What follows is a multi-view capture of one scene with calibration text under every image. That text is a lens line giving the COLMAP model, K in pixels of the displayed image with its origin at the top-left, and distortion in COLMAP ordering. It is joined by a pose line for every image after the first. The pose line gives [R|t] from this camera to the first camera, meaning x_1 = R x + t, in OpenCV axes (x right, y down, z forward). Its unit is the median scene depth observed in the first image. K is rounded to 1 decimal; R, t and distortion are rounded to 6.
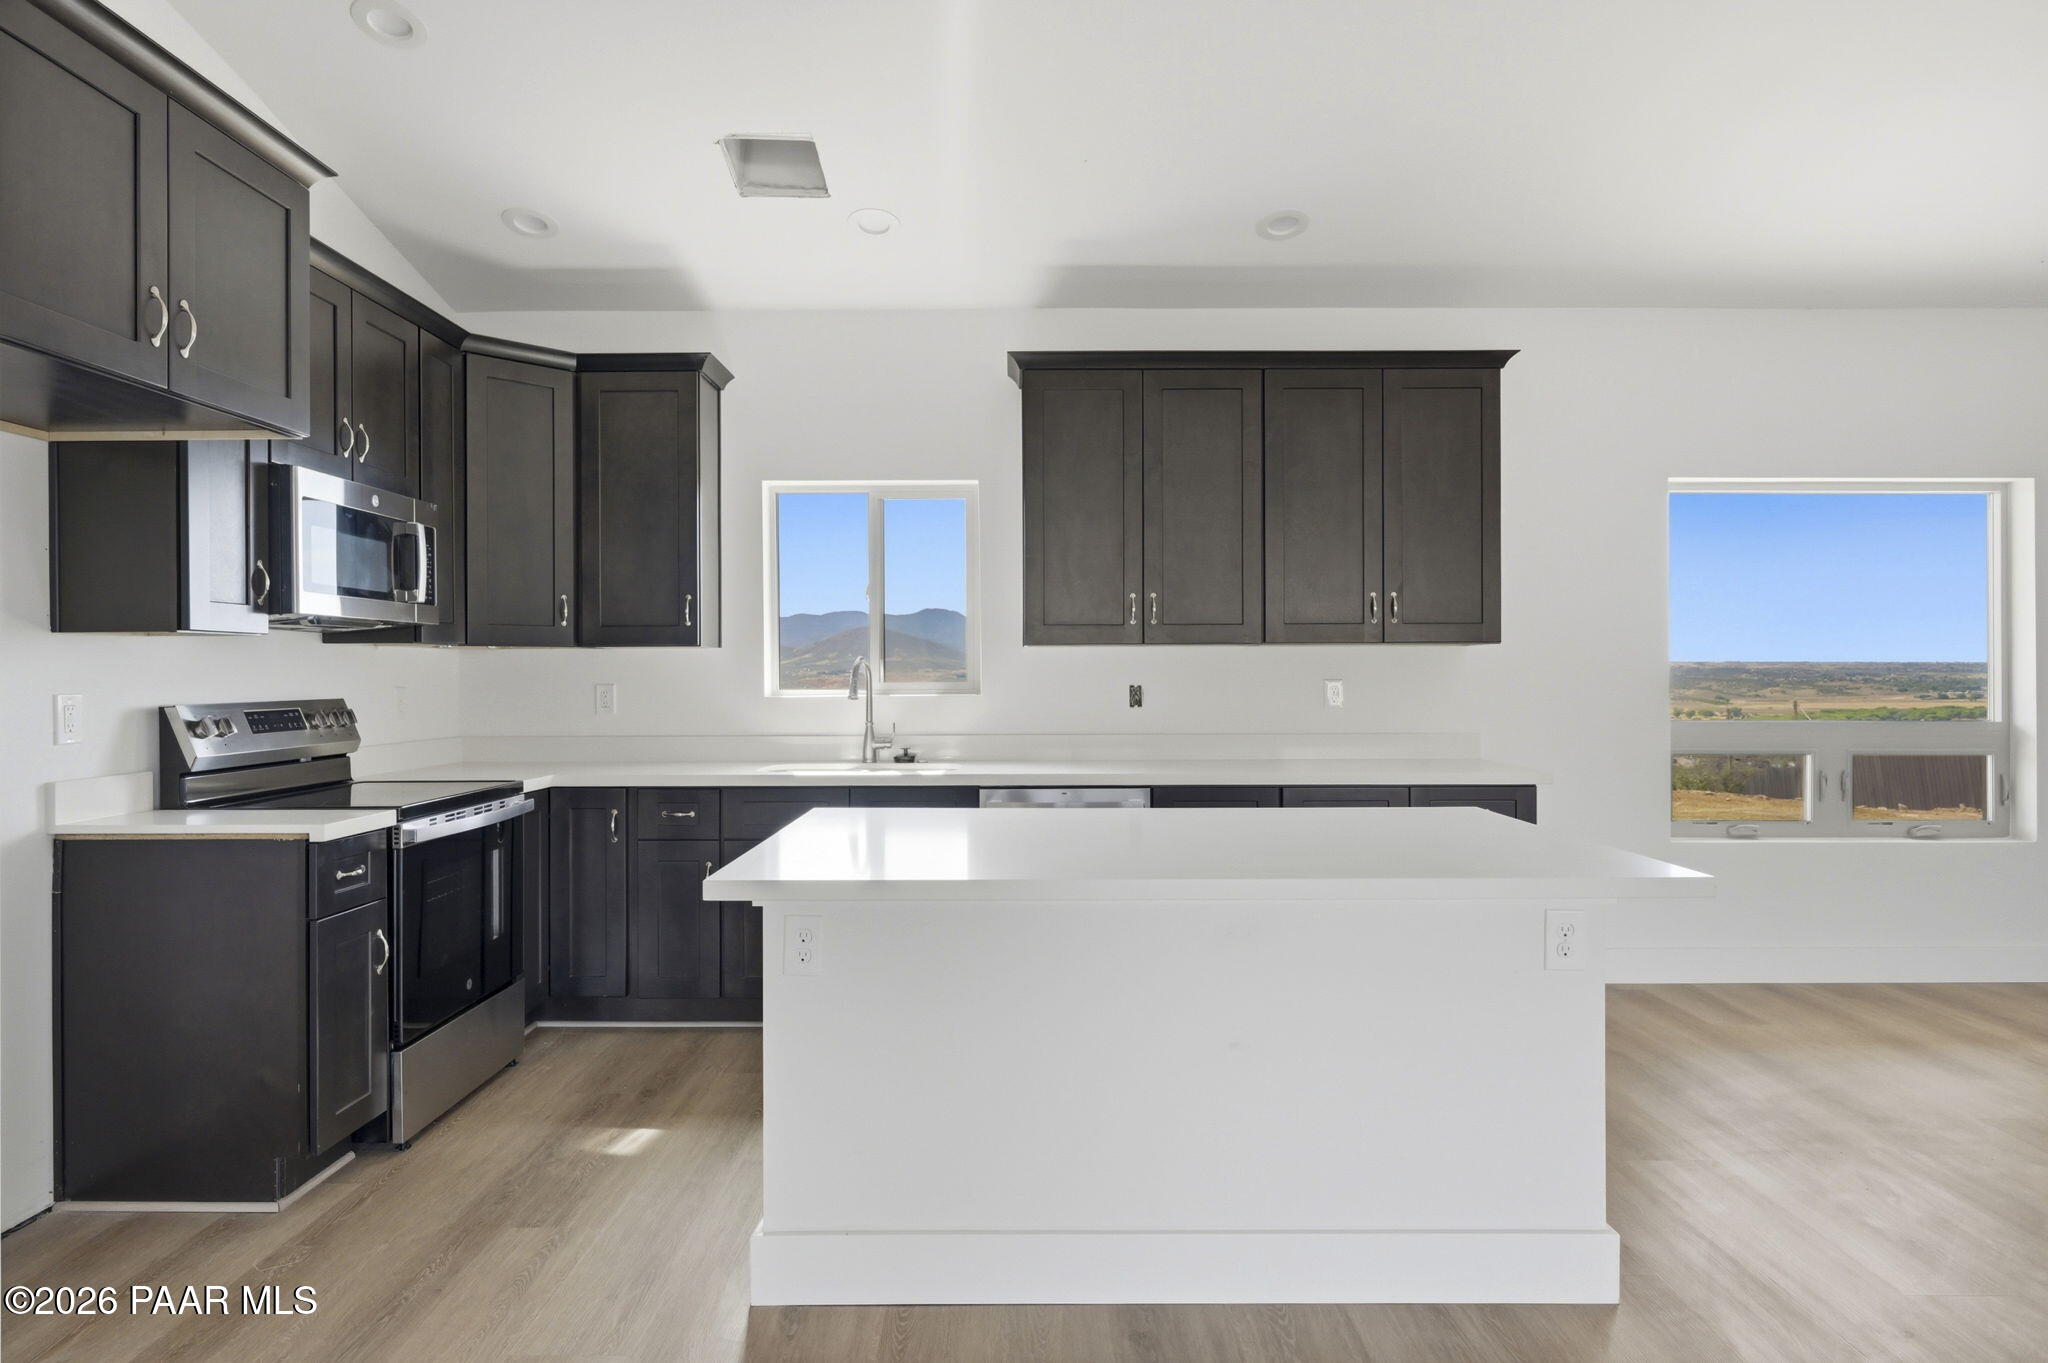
lens RADIAL K [[1142.0, 0, 1010.8], [0, 1142.0, 678.2], [0, 0, 1]] dist [-0.001540, 0.007498]
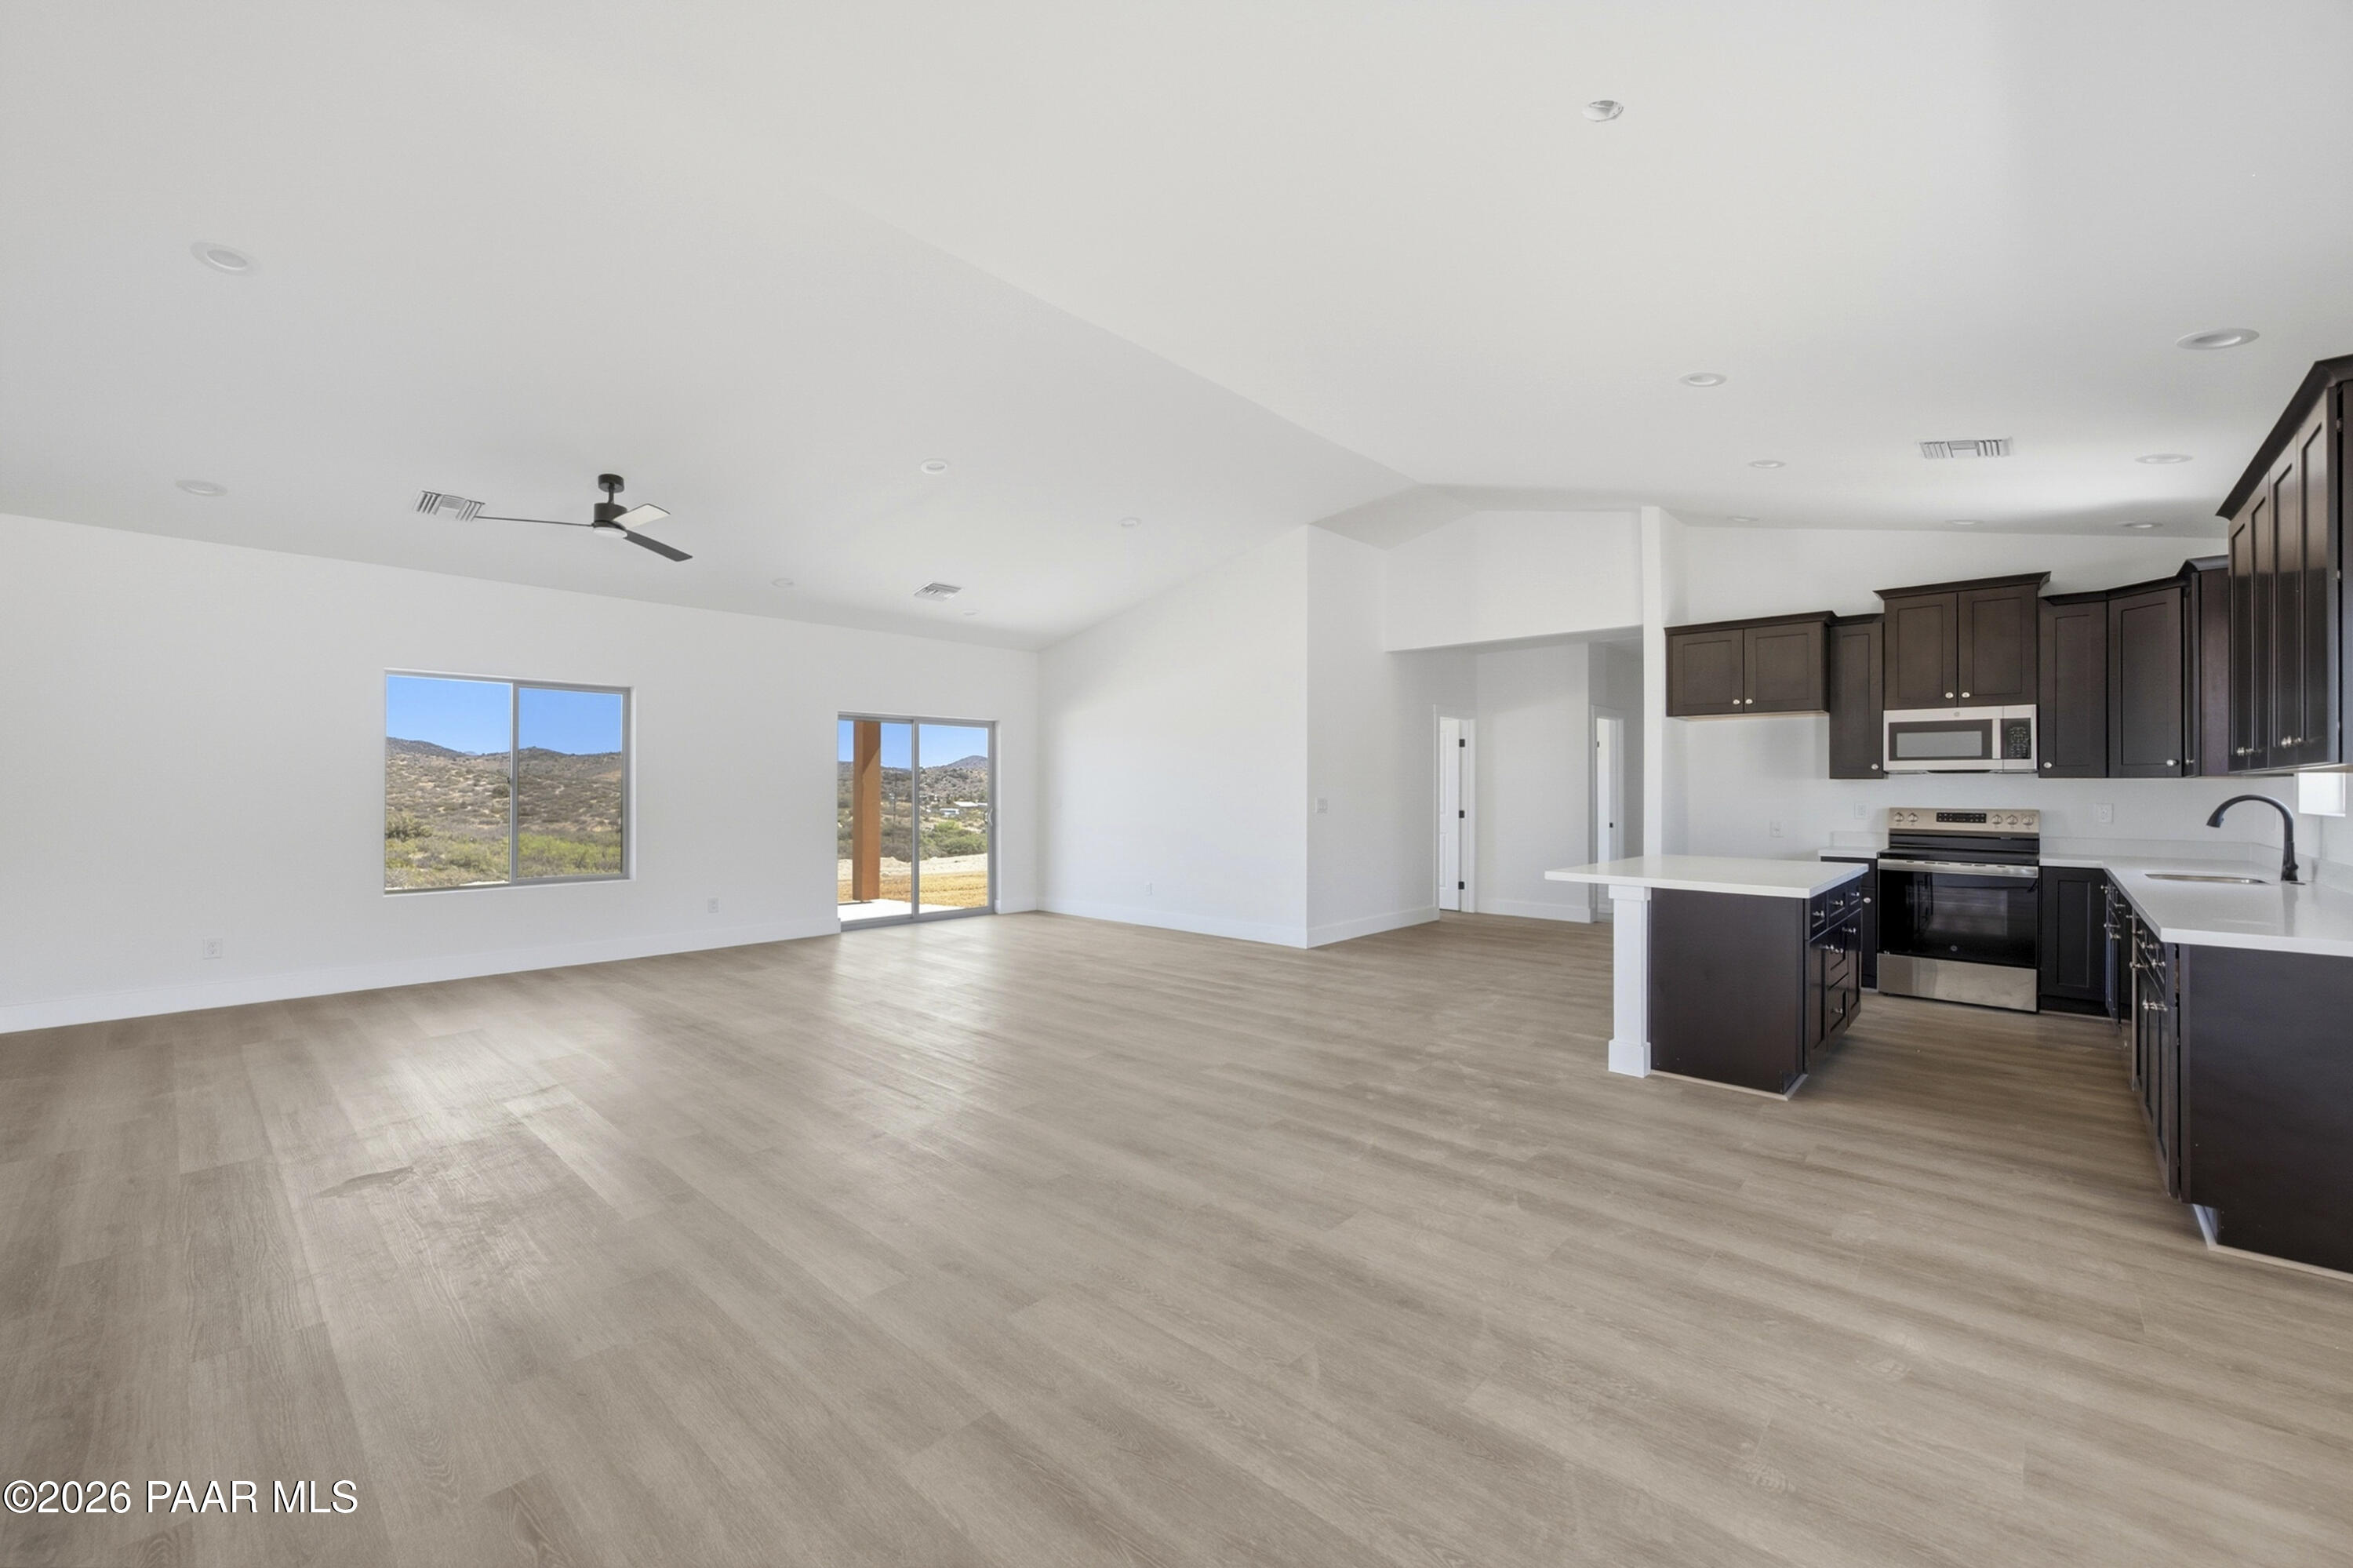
lens RADIAL K [[932.6, 0, 1189.7], [0, 932.6, 779.0], [0, 0, 1]] dist [0.004387, -0.001556]
pose [[-0.661357, -0.008132, -0.750027, 1.319742], [-0.008257, 0.999960, -0.003560, -0.013448], [0.750026, 0.003839, -0.661398, 0.845790]]
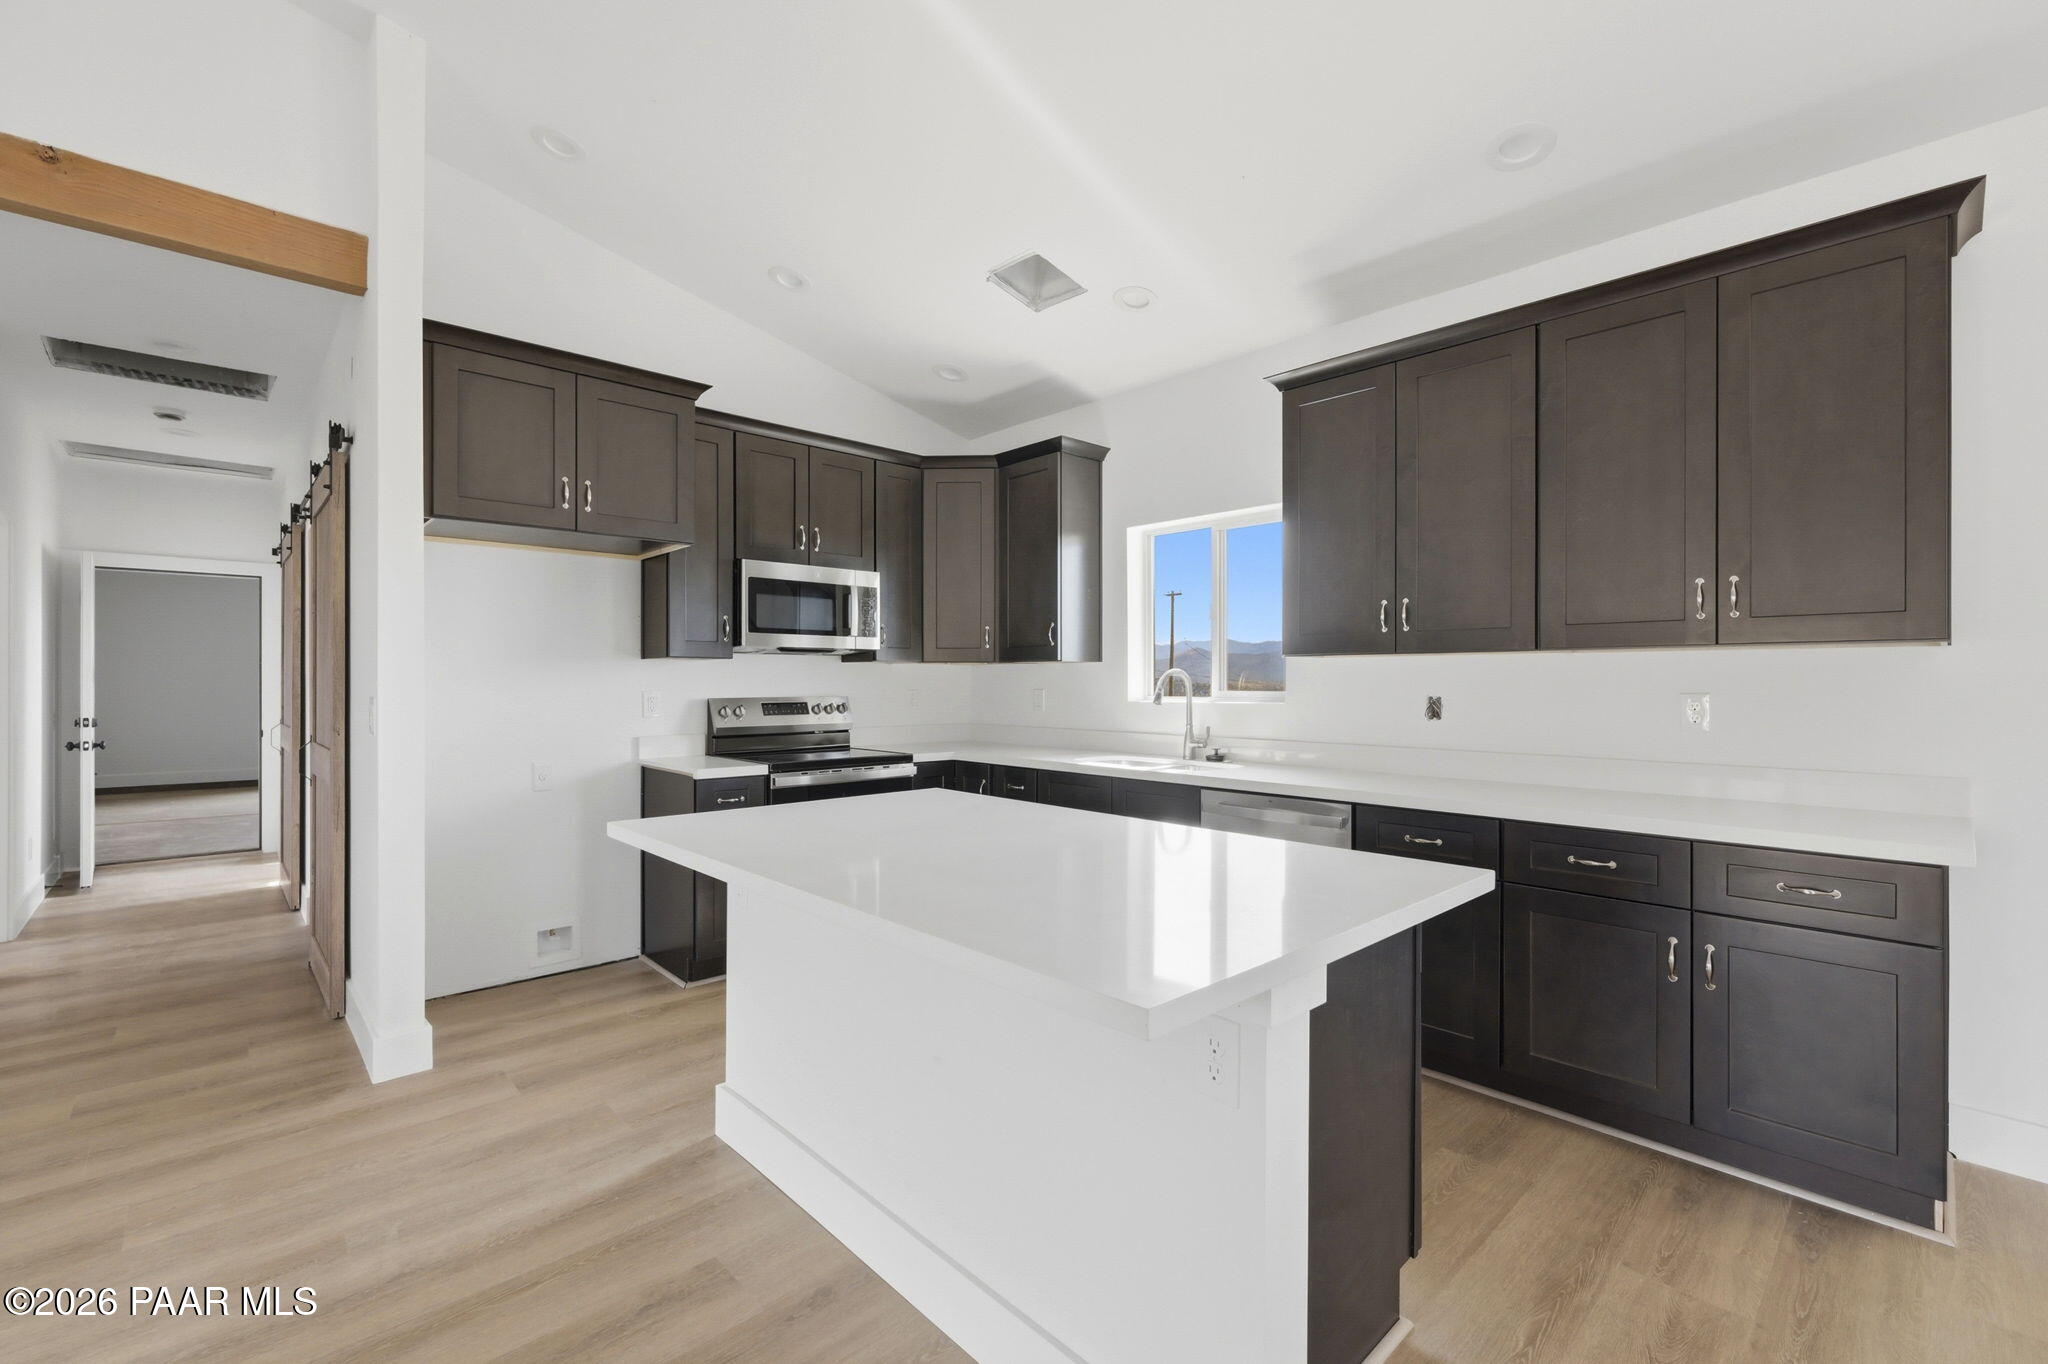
lens RADIAL K [[877.1, 0, 1024.4], [0, 877.1, 678.4], [0, 0, 1]] dist [-0.002721, -0.000354]
pose [[0.688852, 0.001568, -0.724900, 0.427145], [-0.006886, 0.999967, -0.004380, -0.003525], [0.724869, 0.008009, 0.688840, 0.282024]]
